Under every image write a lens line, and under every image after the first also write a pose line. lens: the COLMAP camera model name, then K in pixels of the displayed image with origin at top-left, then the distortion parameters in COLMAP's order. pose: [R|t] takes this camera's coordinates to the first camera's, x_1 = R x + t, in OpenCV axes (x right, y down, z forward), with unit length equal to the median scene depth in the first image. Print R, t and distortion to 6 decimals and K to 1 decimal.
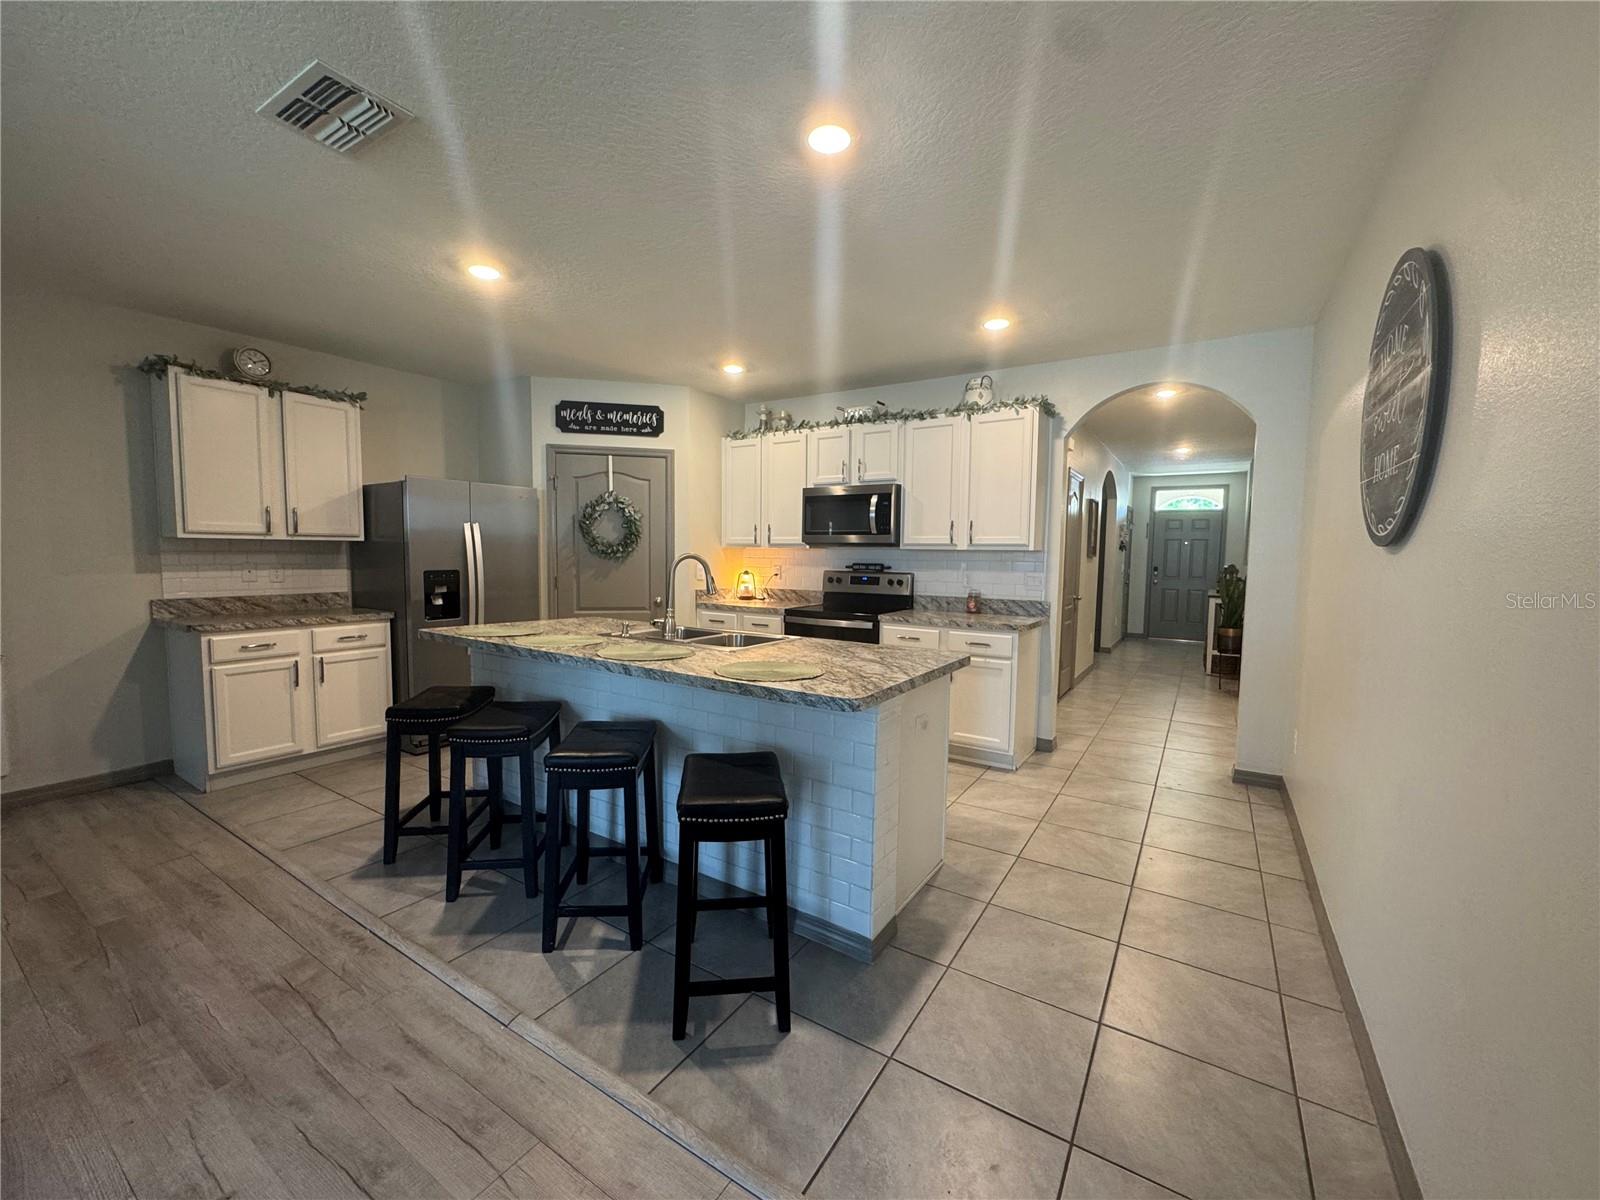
lens RADIAL K [[643.8, 0, 801.8], [0, 643.8, 599.7], [0, 0, 1]] dist [0.000793, -0.000547]
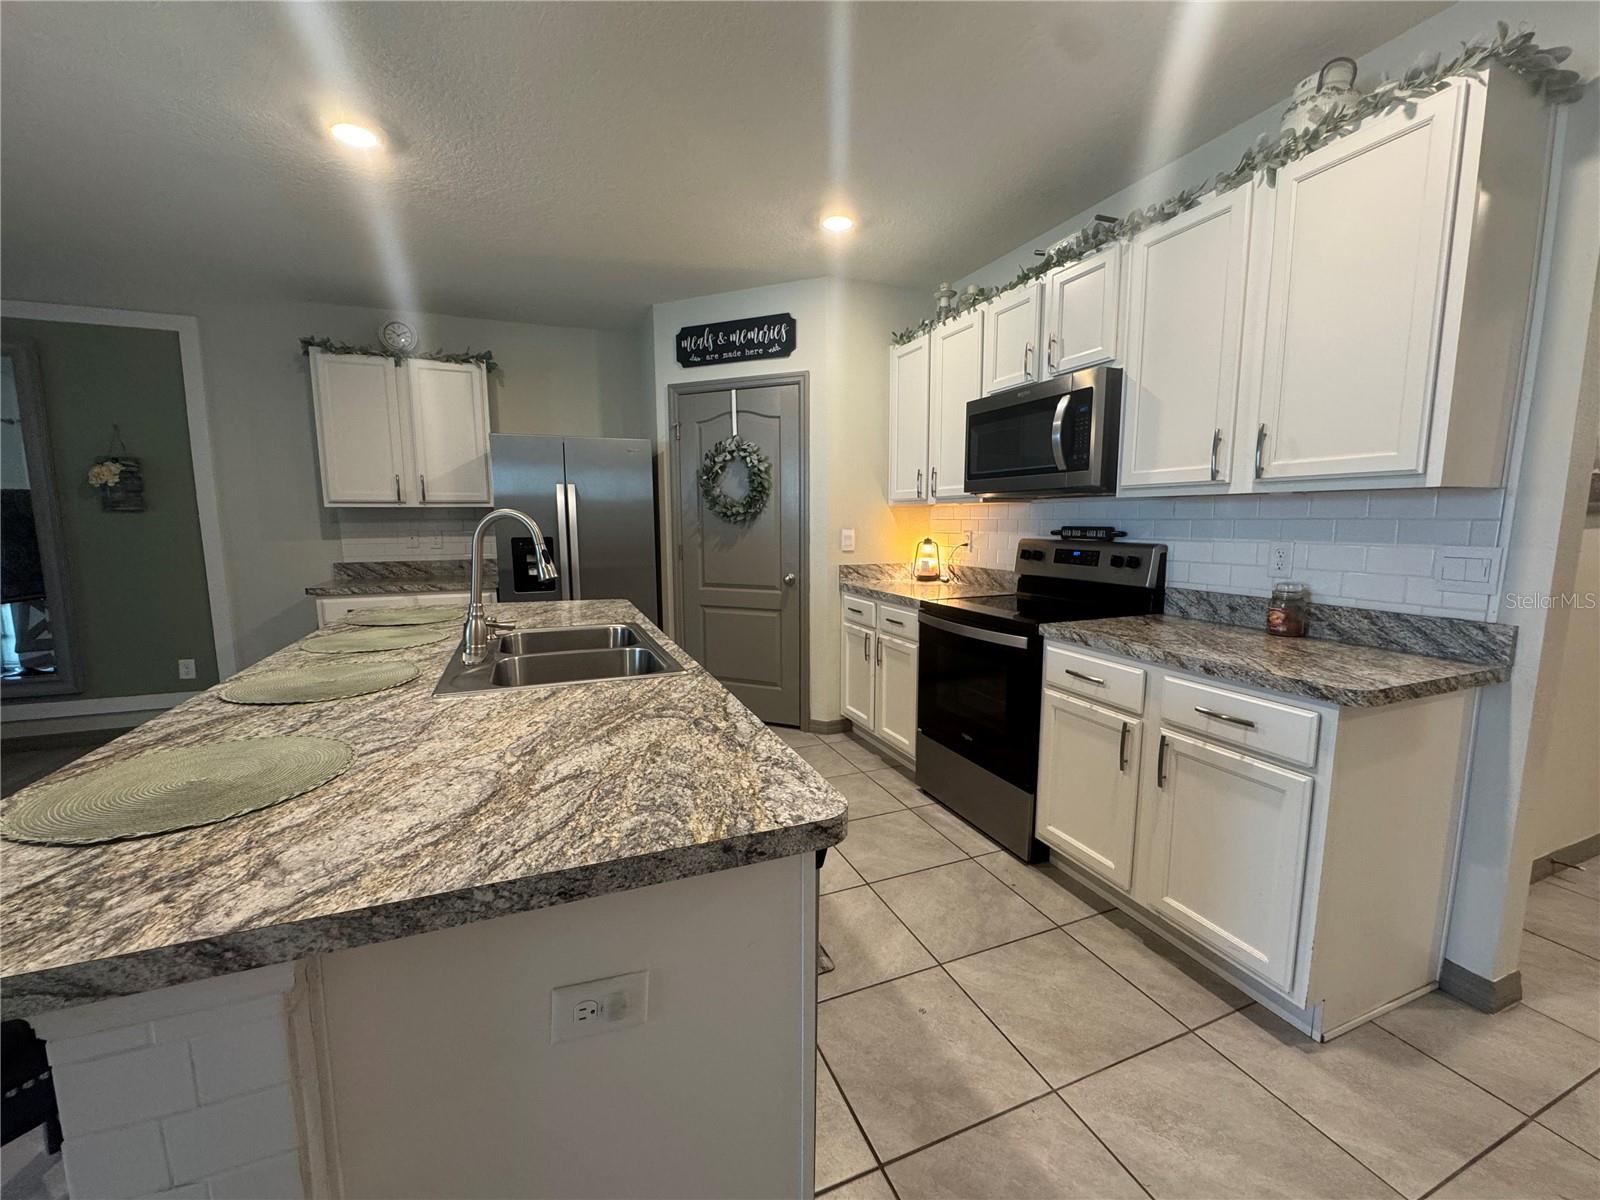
lens RADIAL K [[643.8, 0, 799.8], [0, 643.8, 599.6], [0, 0, 1]] dist [0.000793, -0.000547]
pose [[0.814413, 0.057835, -0.577396, 0.237055], [-0.028409, 0.997802, 0.059874, -0.020379], [0.579589, -0.032359, 0.814266, 0.414367]]
